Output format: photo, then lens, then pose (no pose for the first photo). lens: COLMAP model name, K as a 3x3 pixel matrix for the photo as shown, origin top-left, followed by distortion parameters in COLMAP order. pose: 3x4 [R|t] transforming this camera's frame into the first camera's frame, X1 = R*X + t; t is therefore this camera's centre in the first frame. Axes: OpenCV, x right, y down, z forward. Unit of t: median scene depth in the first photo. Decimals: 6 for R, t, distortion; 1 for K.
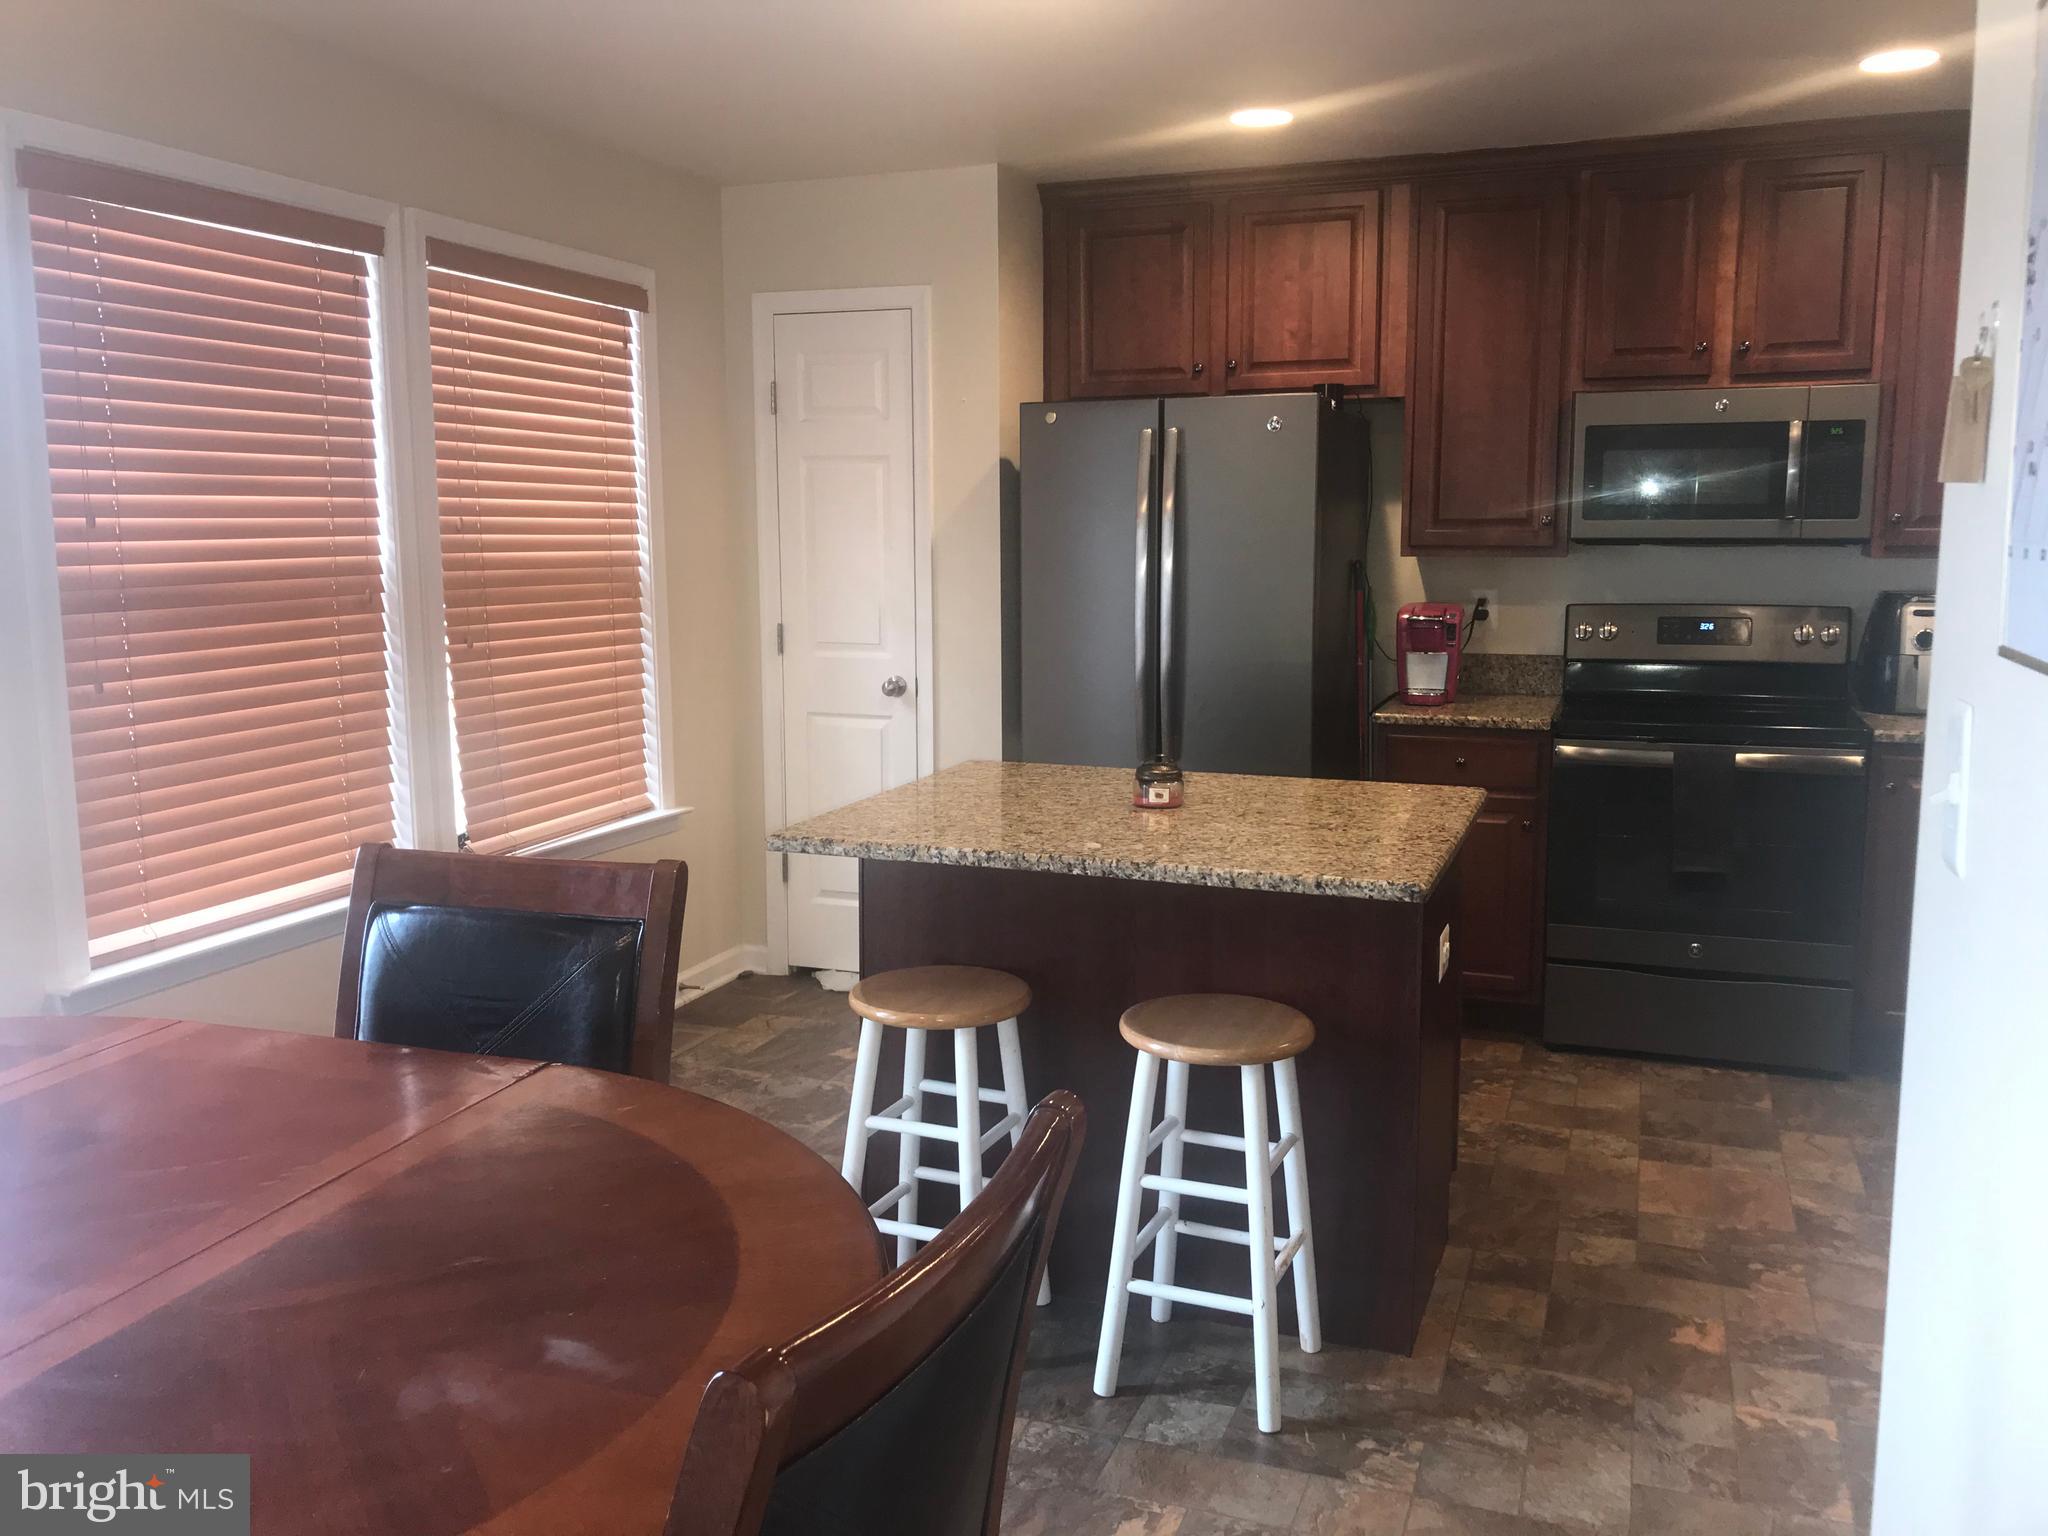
lens RADIAL K [[1650.2, 0, 1029.7], [0, 1650.2, 749.7], [0, 0, 1]] dist [0.045813, -0.069873]
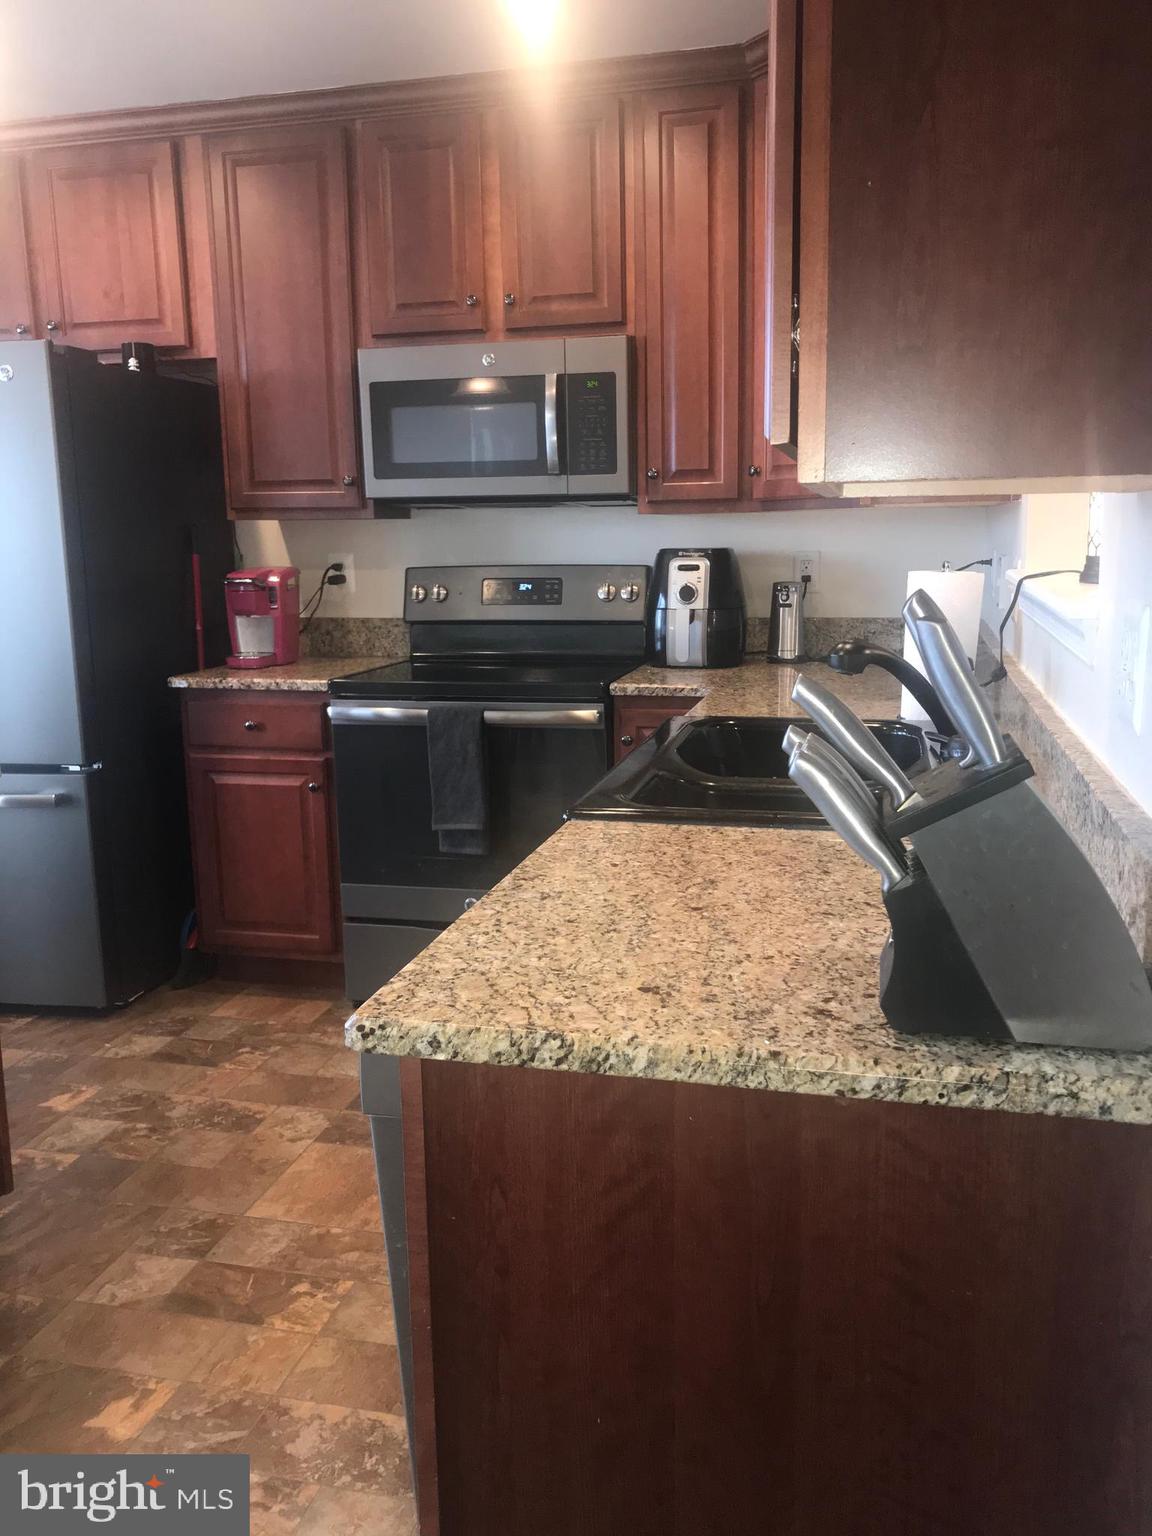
lens RADIAL K [[1237.7, 0, 580.2], [0, 1237.7, 773.7], [0, 0, 1]] dist [0.045813, -0.069873]
pose [[0.994332, -0.033444, 0.100923, 0.390230], [0.027880, 0.998039, 0.056050, -0.000282], [-0.102600, -0.052919, 0.993314, 0.244532]]
